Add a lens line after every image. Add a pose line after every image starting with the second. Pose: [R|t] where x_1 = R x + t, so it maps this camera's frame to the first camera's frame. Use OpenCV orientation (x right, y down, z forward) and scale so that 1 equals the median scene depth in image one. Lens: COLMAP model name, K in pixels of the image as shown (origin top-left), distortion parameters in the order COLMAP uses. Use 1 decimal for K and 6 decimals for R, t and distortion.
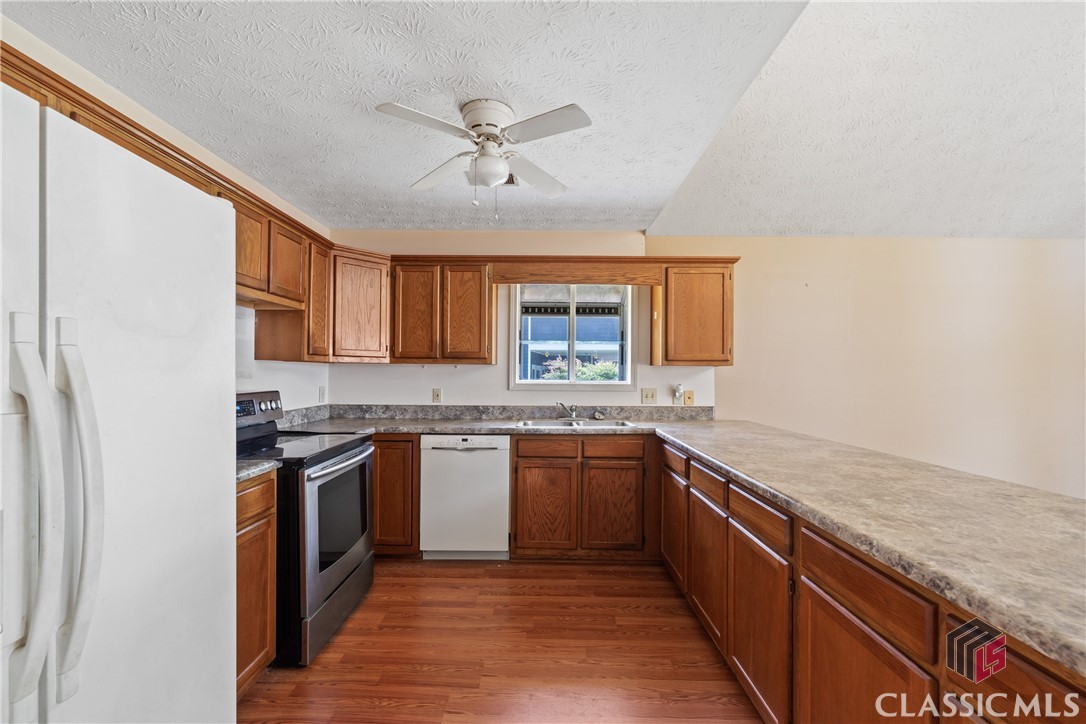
lens RADIAL K [[440.0, 0, 535.1], [0, 440.0, 367.2], [0, 0, 1]] dist [-0.000829, 0.000124]
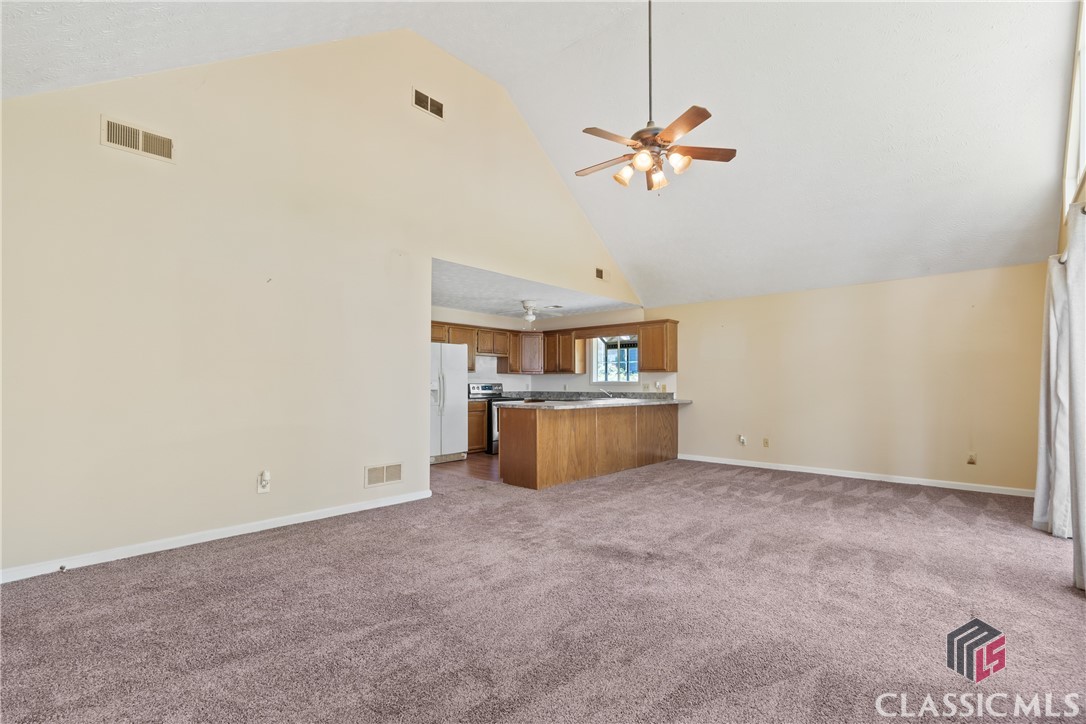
lens RADIAL K [[496.8, 0, 540.1], [0, 496.8, 366.1], [0, 0, 1]] dist [-0.004536, 0.001366]
pose [[0.744412, -0.031442, -0.666980, 1.556636], [0.011009, 0.999333, -0.034822, 0.045659], [0.667630, 0.018579, 0.744262, -1.129592]]
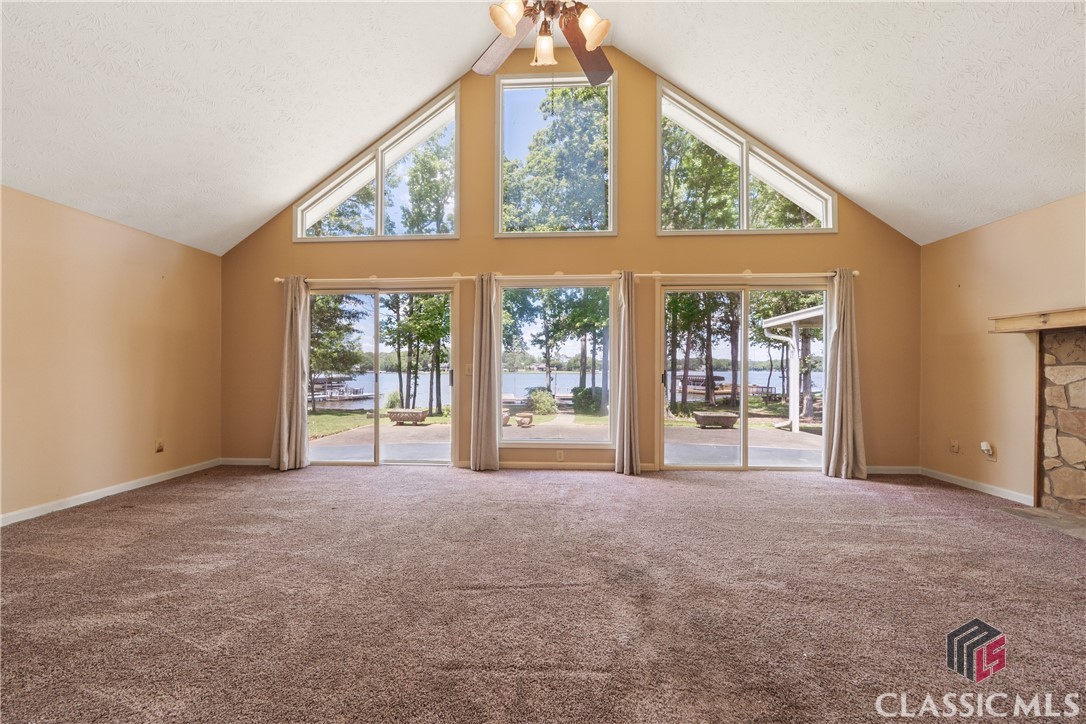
lens RADIAL K [[376.5, 0, 545.9], [0, 376.5, 369.3], [0, 0, 1]] dist [-0.007686, 0.000105]
pose [[0.026188, -0.006216, 0.999638, 0.416388], [-0.012604, 0.999899, 0.006548, 0.060343], [-0.999578, -0.012771, 0.026107, -0.106720]]
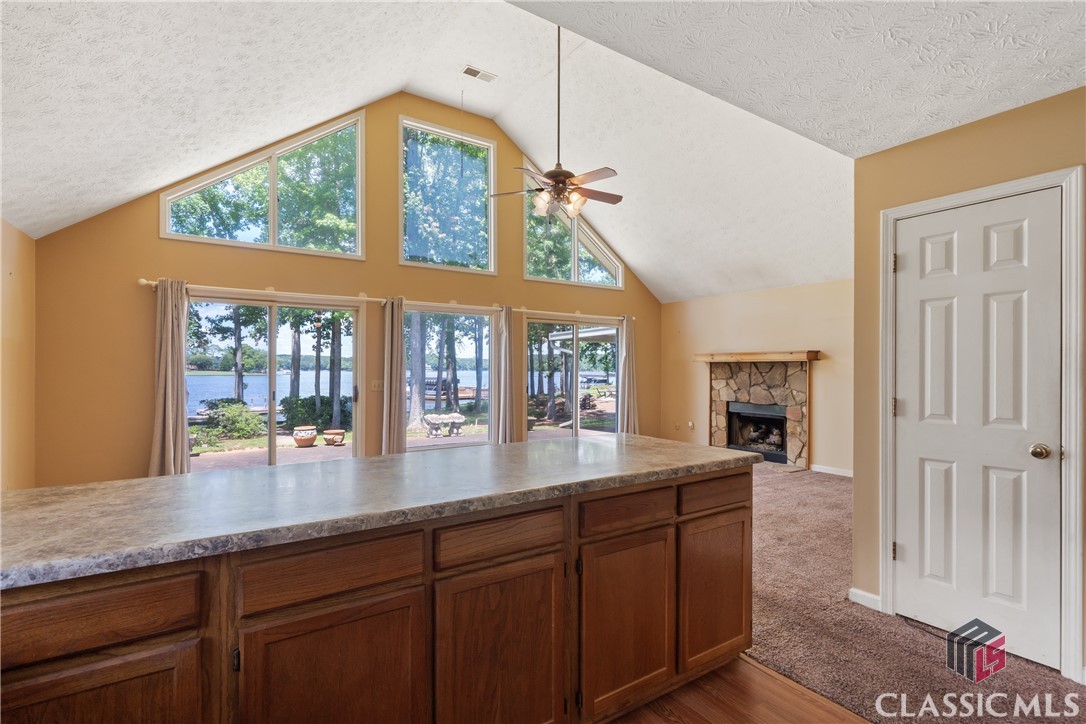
lens RADIAL K [[494.2, 0, 547.1], [0, 494.2, 370.9], [0, 0, 1]] dist [0.003081, 0.000052]
pose [[-0.573243, -0.010479, 0.819318, -0.151773], [-0.015270, 0.999881, 0.002104, 0.004213], [-0.819243, -0.011305, -0.573335, 0.736692]]
